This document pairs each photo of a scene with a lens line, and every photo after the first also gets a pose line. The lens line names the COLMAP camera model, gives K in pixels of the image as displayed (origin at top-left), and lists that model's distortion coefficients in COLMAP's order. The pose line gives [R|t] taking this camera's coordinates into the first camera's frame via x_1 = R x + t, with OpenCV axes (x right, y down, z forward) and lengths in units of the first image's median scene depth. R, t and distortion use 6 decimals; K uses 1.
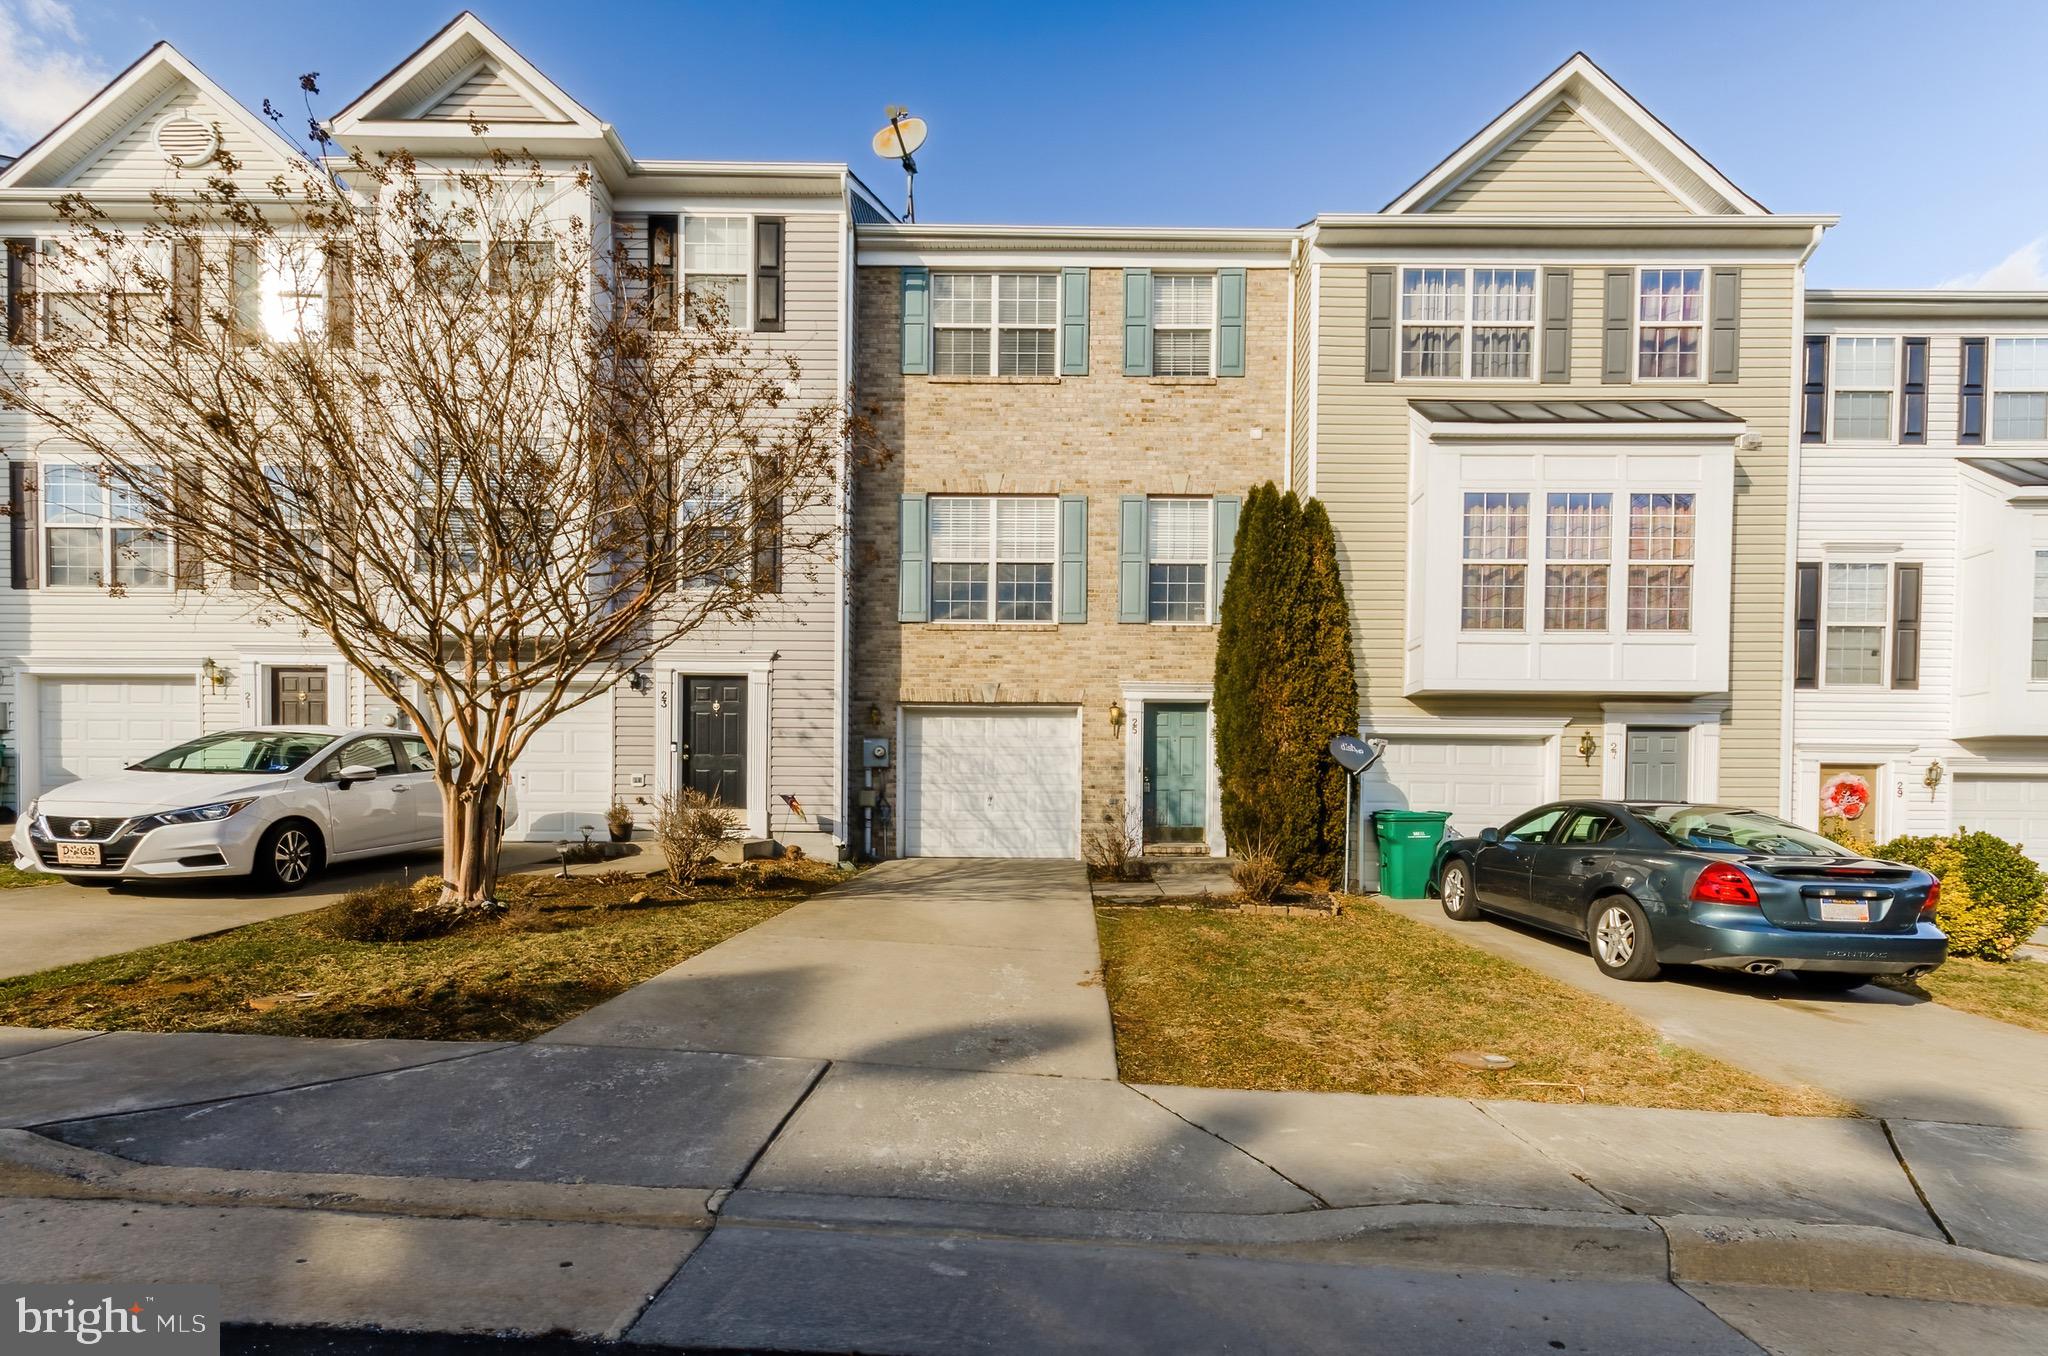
lens RADIAL K [[904.6, 0, 945.3], [0, 904.6, 675.2], [0, 0, 1]] dist [0.007218, -0.000842]
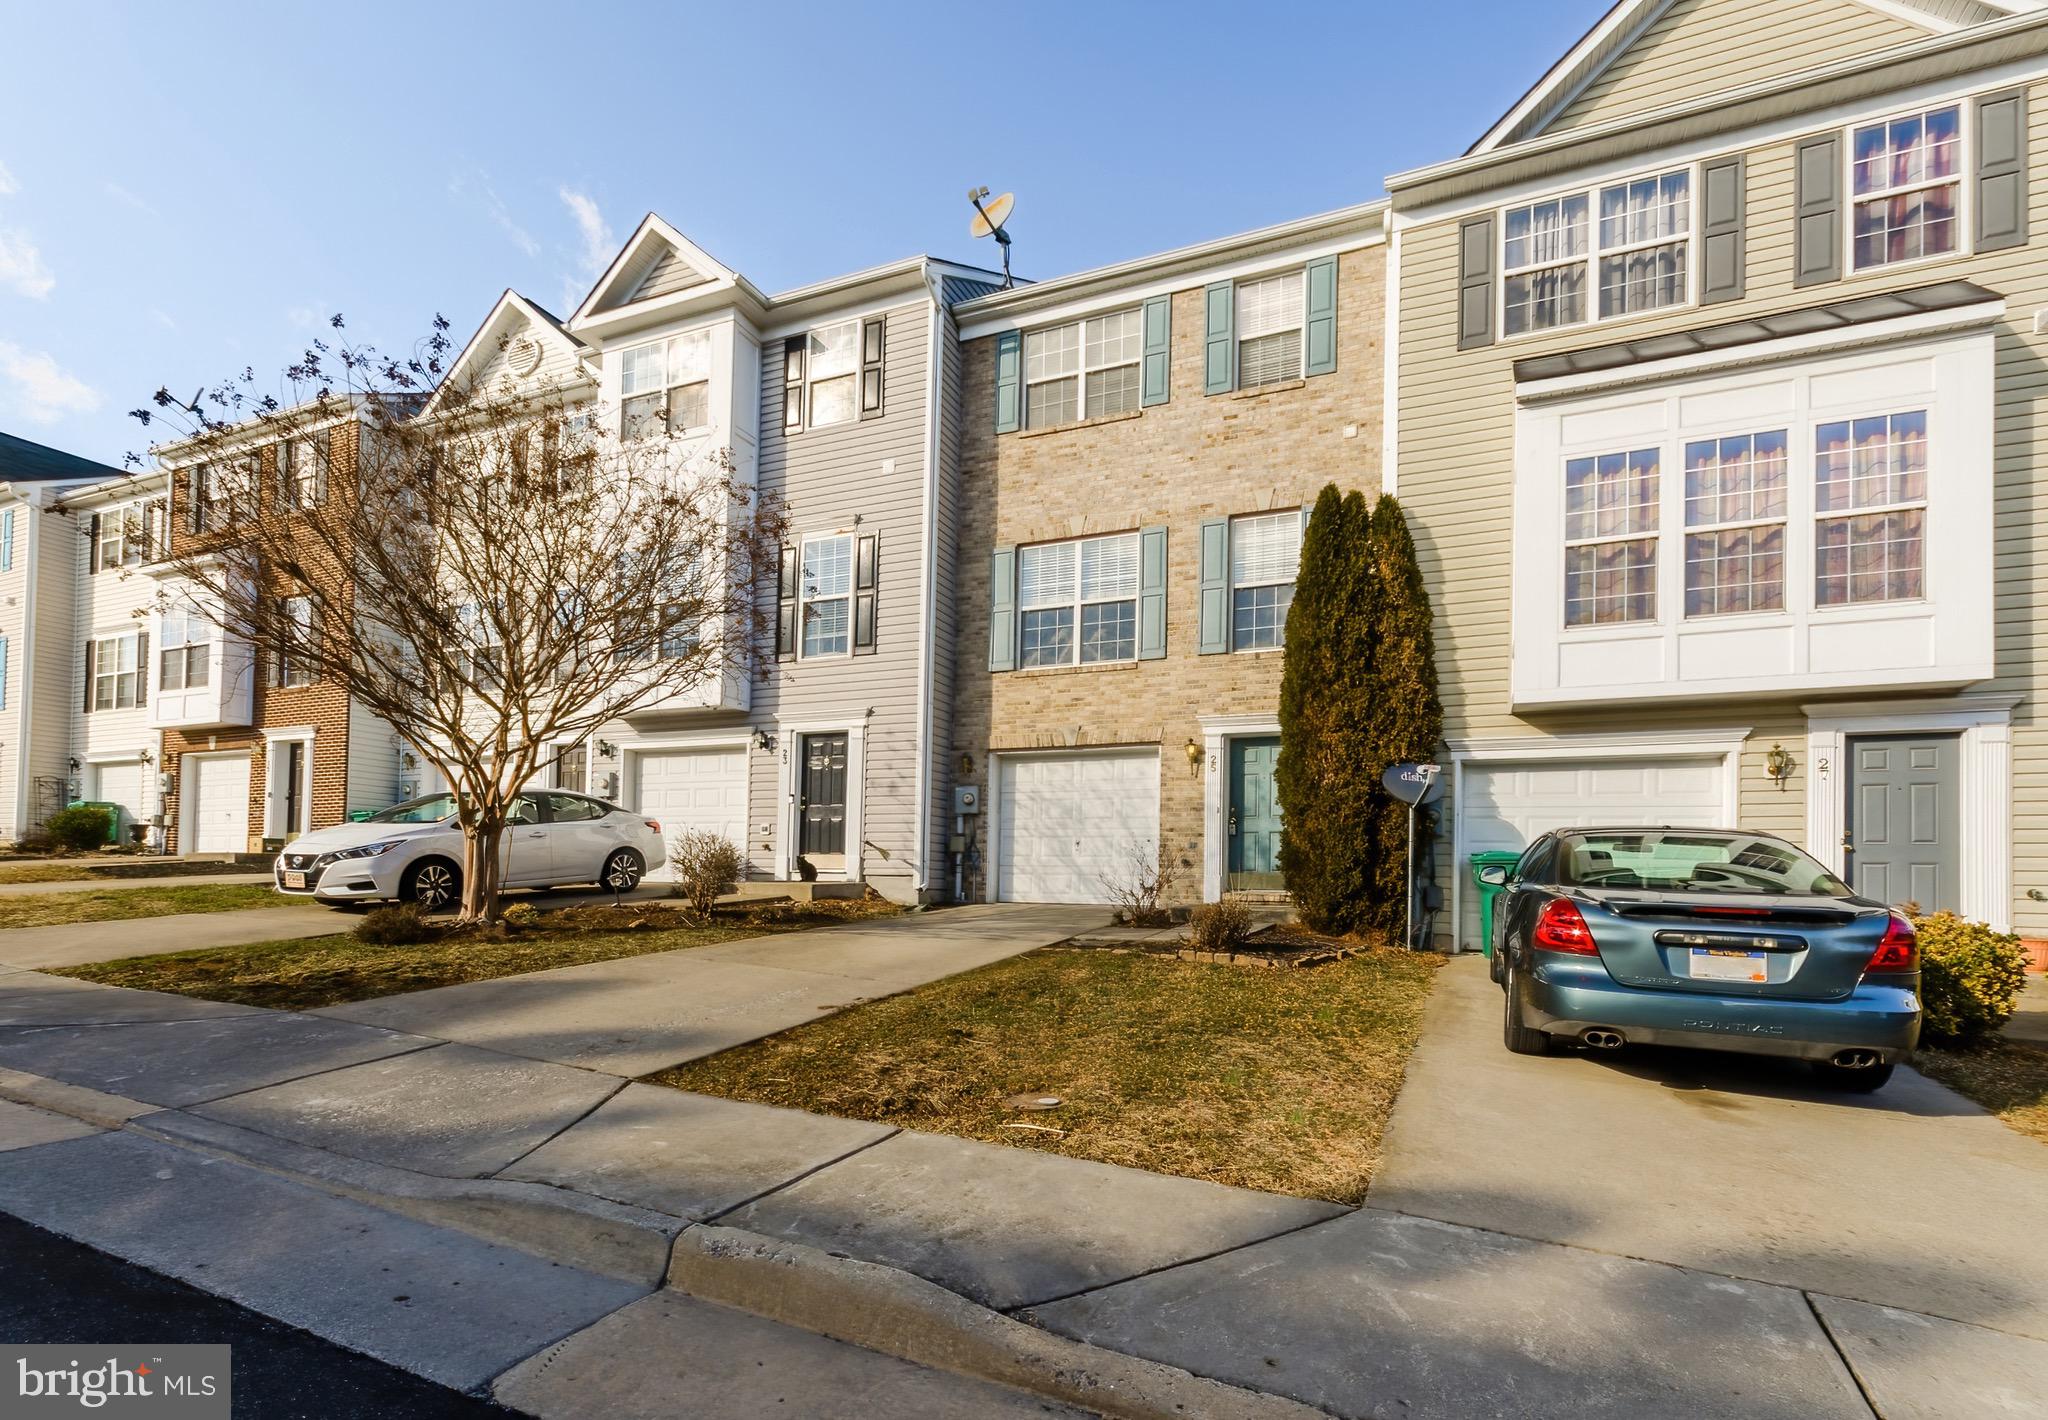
lens RADIAL K [[892.5, 0, 947.2], [0, 892.5, 691.8], [0, 0, 1]] dist [0.007386, -0.001584]
pose [[0.925903, -0.070217, -0.371177, 0.307652], [0.052052, 0.996915, -0.058746, 0.022708], [0.374157, 0.035073, 0.926702, 0.044443]]
